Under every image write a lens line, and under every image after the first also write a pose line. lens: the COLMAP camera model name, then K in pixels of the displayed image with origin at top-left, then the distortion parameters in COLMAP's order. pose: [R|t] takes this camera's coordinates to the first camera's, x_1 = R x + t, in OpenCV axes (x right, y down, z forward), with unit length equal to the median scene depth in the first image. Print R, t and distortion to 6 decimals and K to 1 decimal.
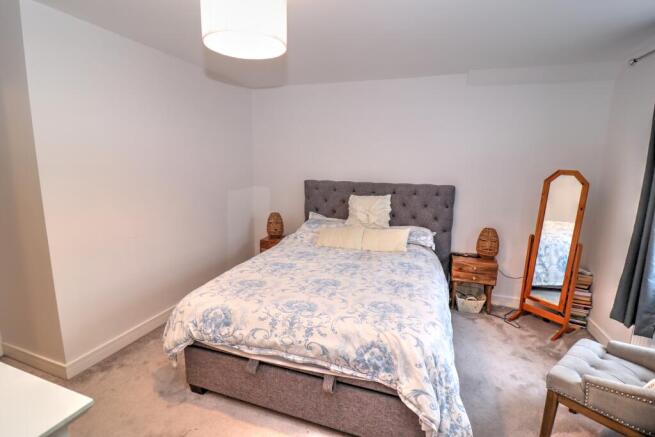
lens RADIAL K [[316.7, 0, 323.5], [0, 316.7, 219.4], [0, 0, 1]] dist [0.000169, -0.000395]
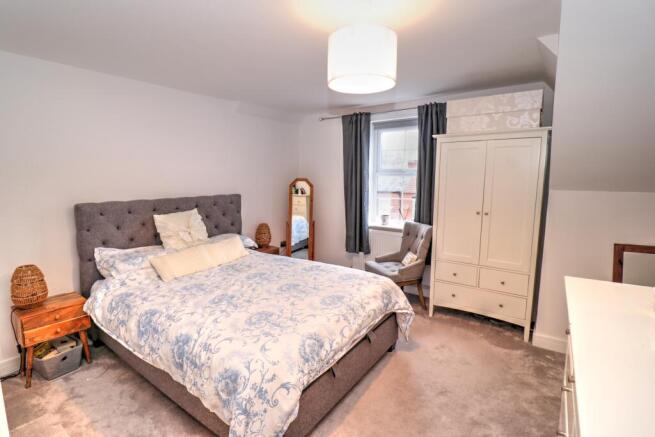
lens RADIAL K [[316.7, 0, 324.3], [0, 316.7, 217.4], [0, 0, 1]] dist [0.000169, -0.000395]
pose [[0.274658, -0.146873, 0.950259, -0.800757], [0.176236, 0.979213, 0.100410, -0.103841], [-0.945253, 0.139891, 0.294833, 0.448100]]
